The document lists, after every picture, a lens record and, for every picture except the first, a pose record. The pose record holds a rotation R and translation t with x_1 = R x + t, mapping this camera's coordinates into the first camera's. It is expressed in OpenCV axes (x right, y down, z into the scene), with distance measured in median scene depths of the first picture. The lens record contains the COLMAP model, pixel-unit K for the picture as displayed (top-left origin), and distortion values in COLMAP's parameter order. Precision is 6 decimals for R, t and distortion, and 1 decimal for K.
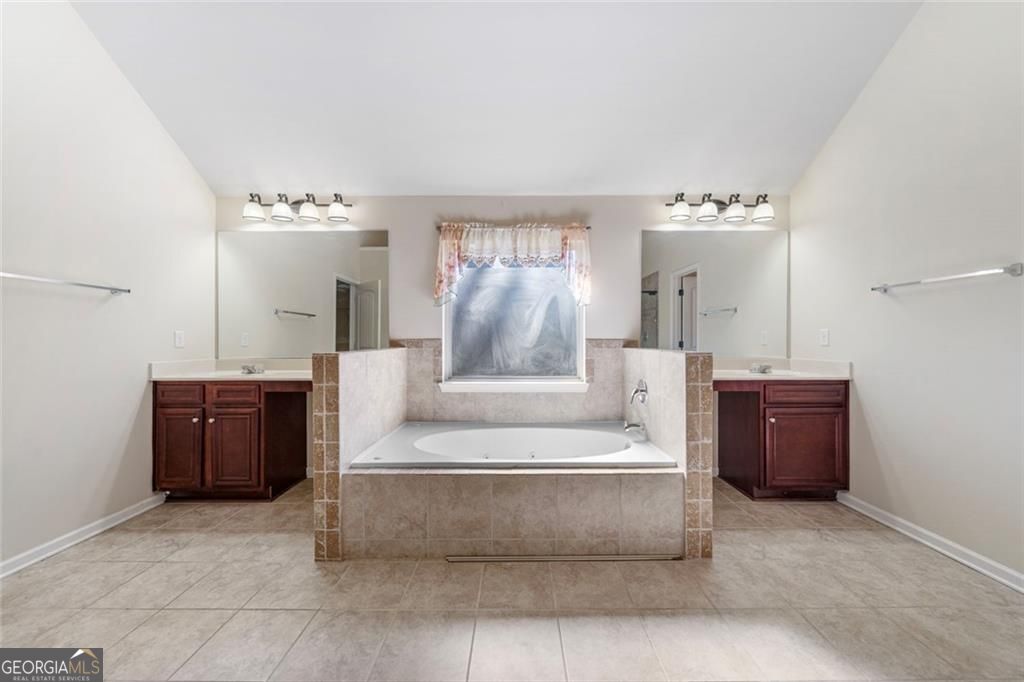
lens RADIAL K [[365.1, 0, 512.0], [0, 365.1, 341.0], [0, 0, 1]] dist [-0.000844, -0.000053]
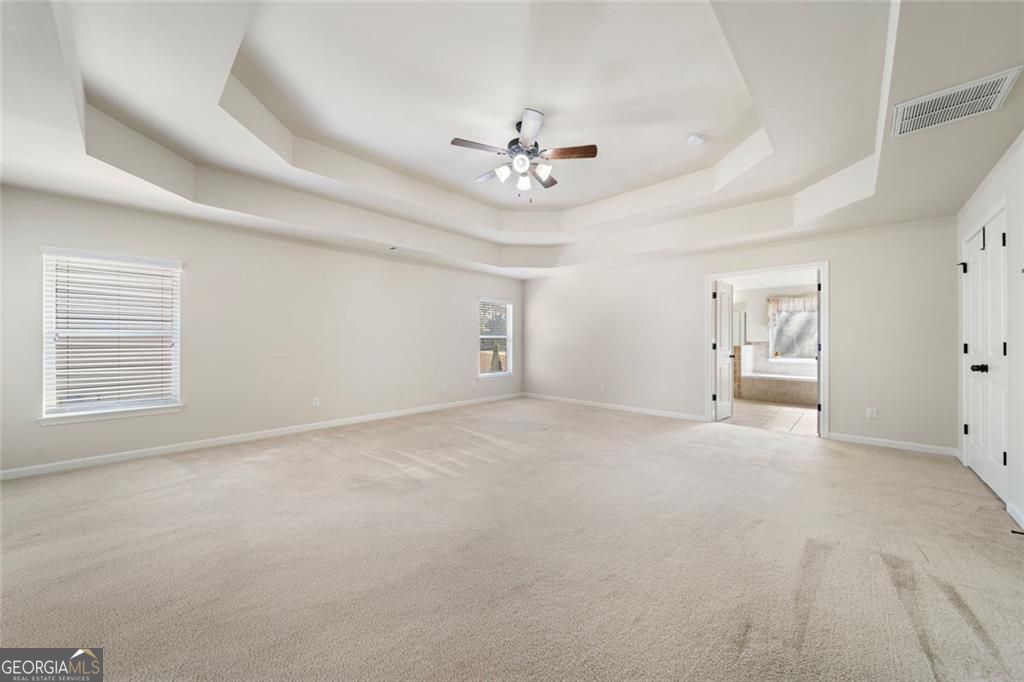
lens RADIAL K [[365.1, 0, 512.0], [0, 365.1, 341.0], [0, 0, 1]] dist [-0.000844, -0.000053]
pose [[0.727225, 0.002709, -0.686394, 0.268489], [-0.002671, 0.999996, 0.001117, -0.008233], [0.686394, 0.001021, 0.727229, -2.228884]]
